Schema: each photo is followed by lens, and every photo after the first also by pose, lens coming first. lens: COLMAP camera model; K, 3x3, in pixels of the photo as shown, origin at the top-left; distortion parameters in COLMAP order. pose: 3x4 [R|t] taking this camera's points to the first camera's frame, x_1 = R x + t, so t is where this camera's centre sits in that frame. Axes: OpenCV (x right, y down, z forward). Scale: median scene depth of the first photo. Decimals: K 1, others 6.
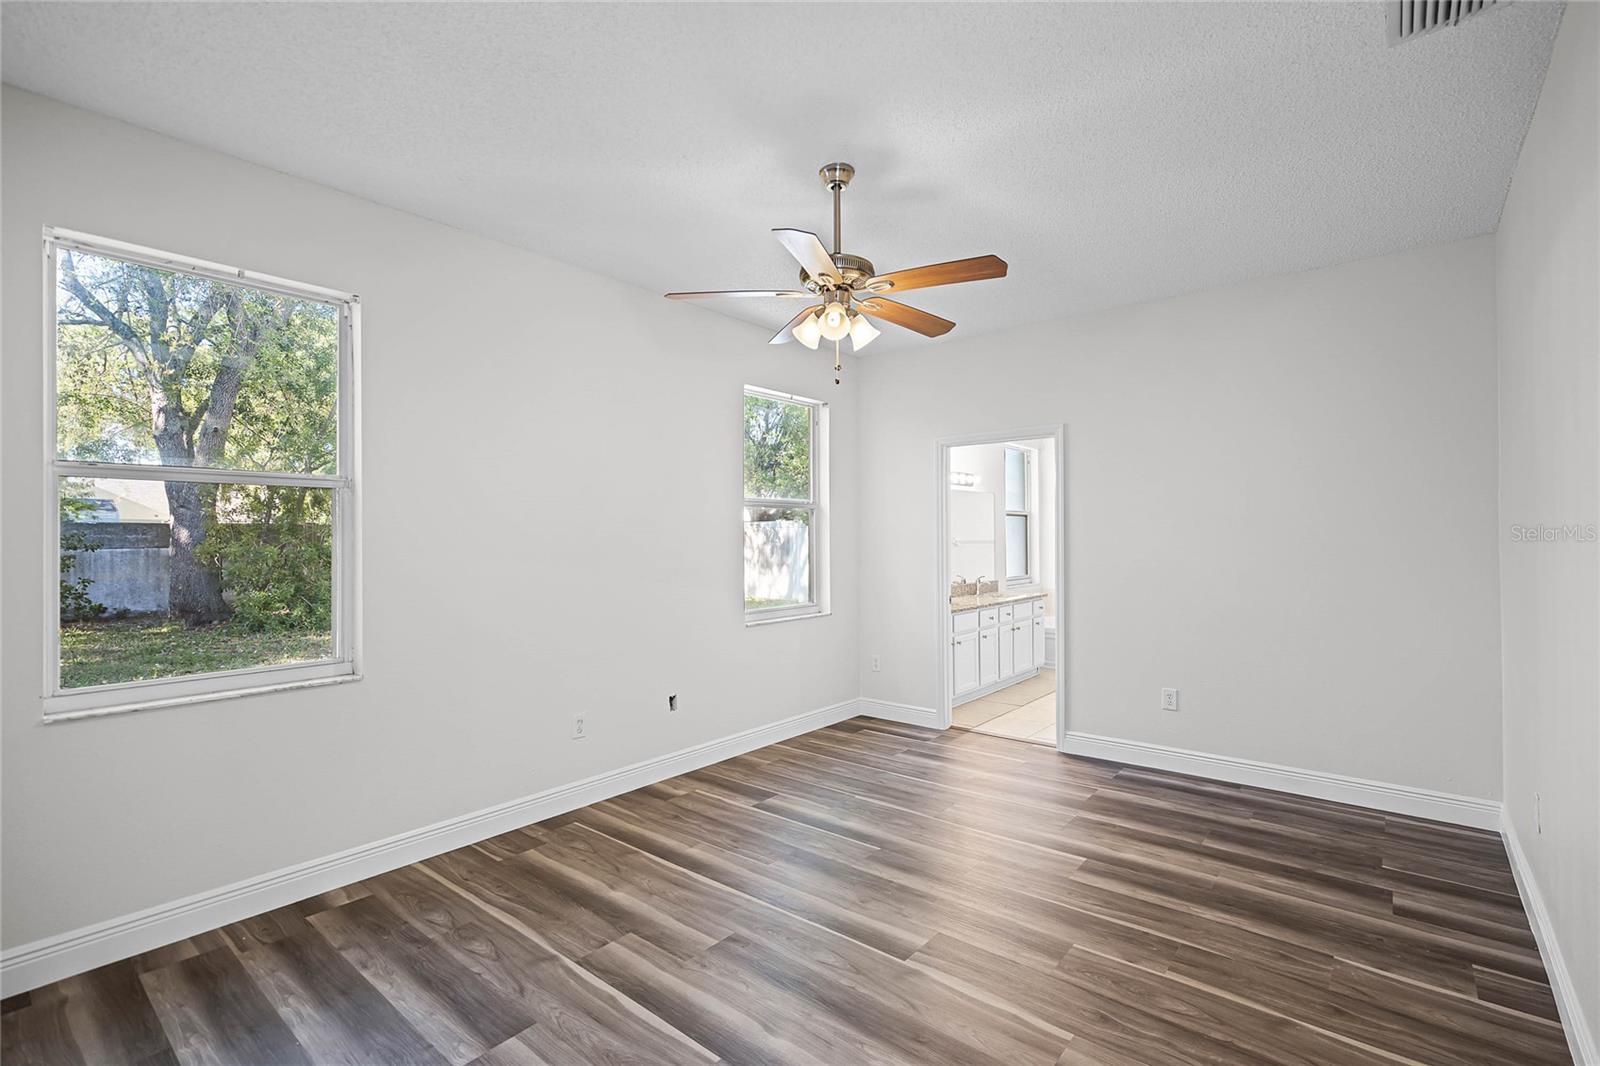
lens RADIAL K [[717.5, 0, 800.5], [0, 717.5, 528.2], [0, 0, 1]] dist [-0.002497, 0.000297]
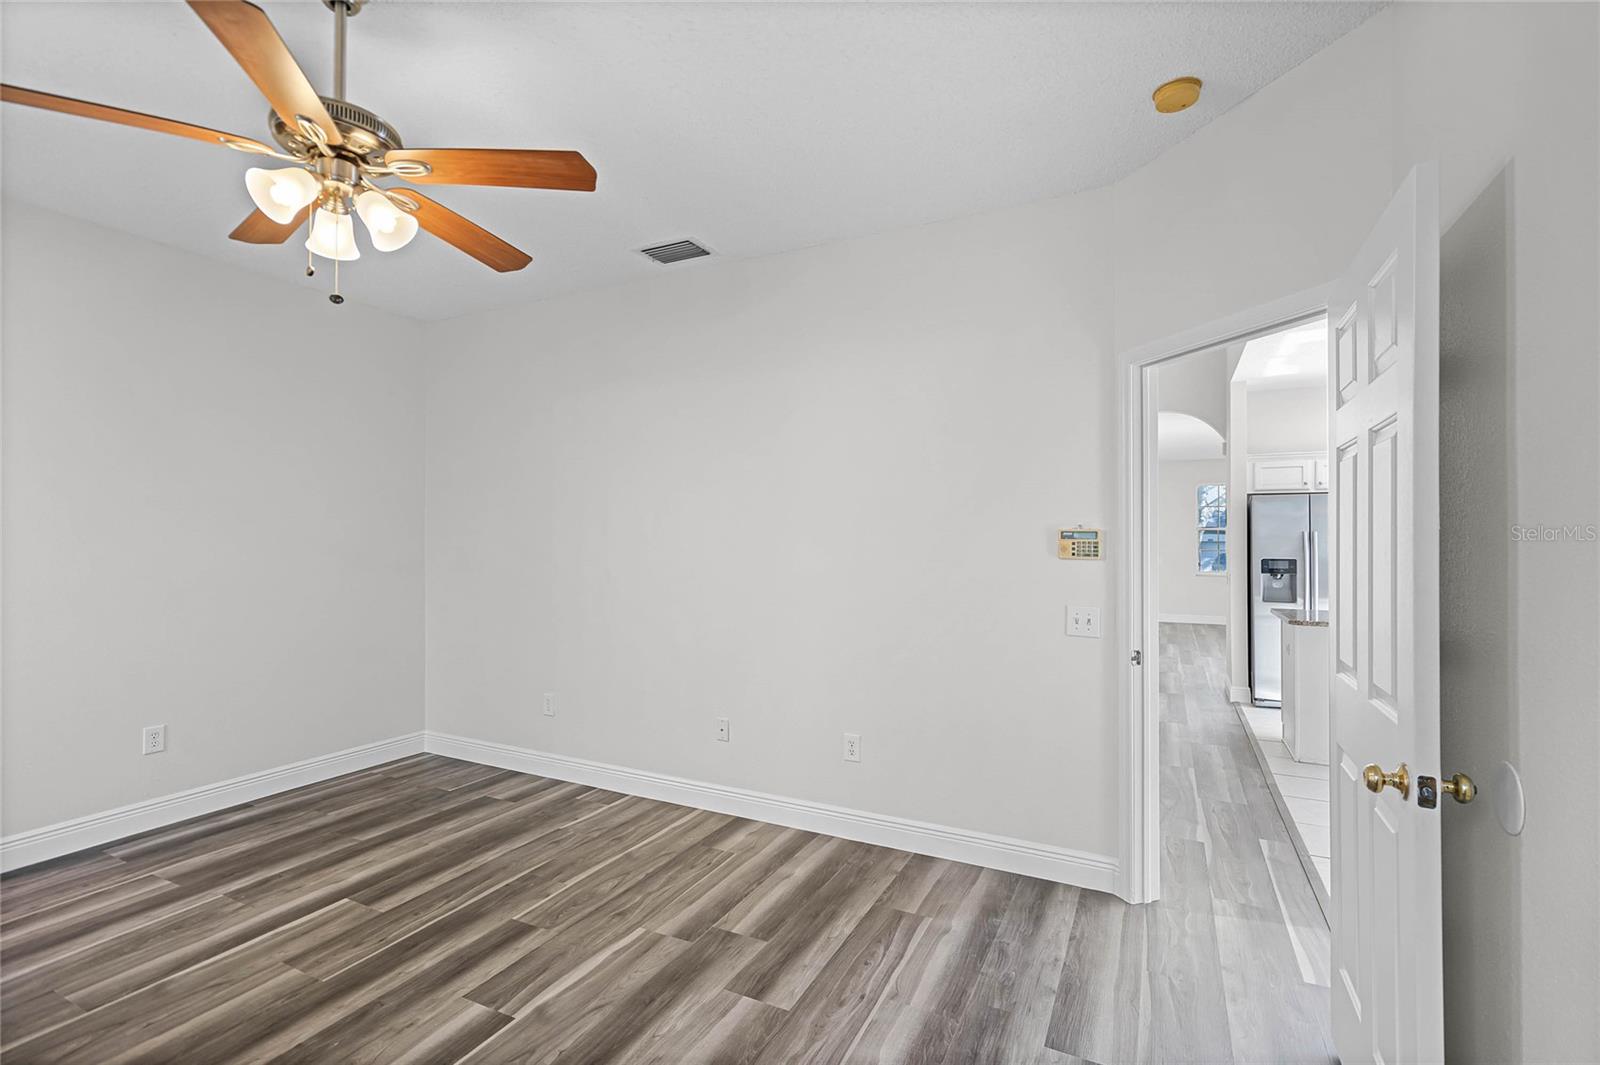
lens RADIAL K [[721.2, 0, 805.2], [0, 721.2, 541.0], [0, 0, 1]] dist [-0.000386, 0.000027]
pose [[-0.233096, 0.005049, 0.972441, -0.614960], [-0.015156, 0.999846, -0.008825, 0.016495], [-0.972336, -0.016795, -0.232983, 0.669894]]
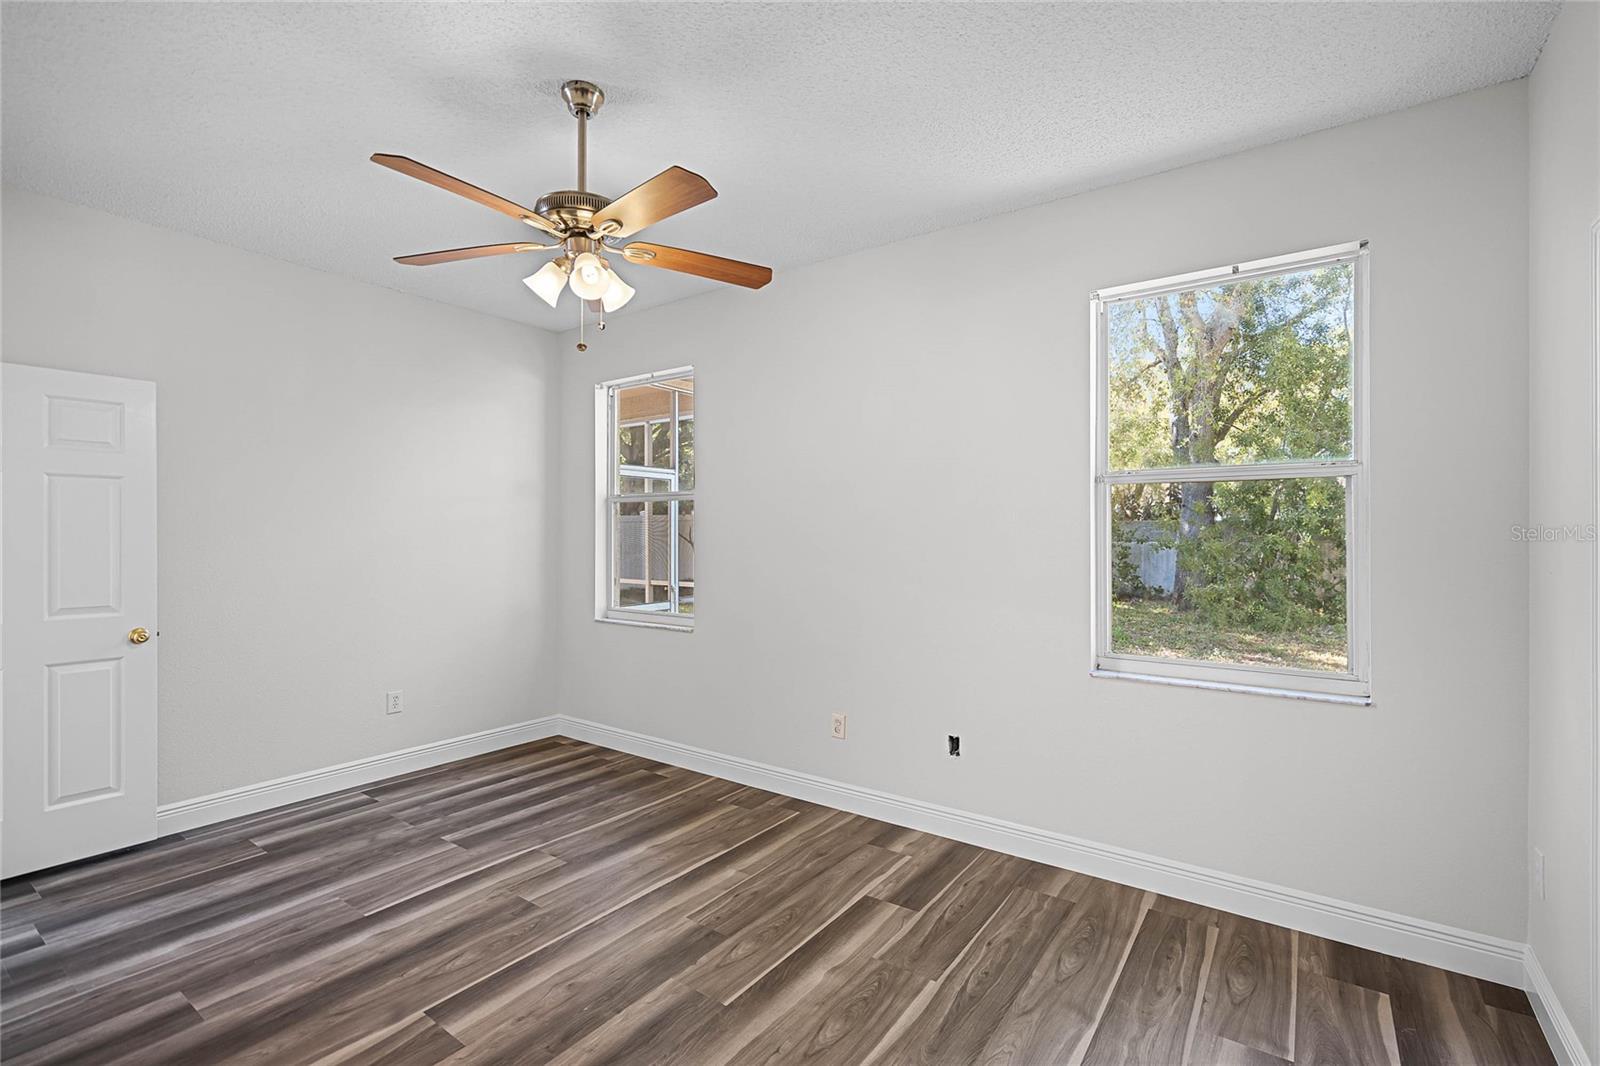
lens RADIAL K [[717.5, 0, 800.5], [0, 717.5, 528.2], [0, 0, 1]] dist [-0.002497, 0.000297]
pose [[0.075457, -0.003719, -0.997142, 0.820936], [0.010601, 0.999940, -0.002928, 0.010177], [0.997093, -0.010350, 0.075491, 1.080772]]
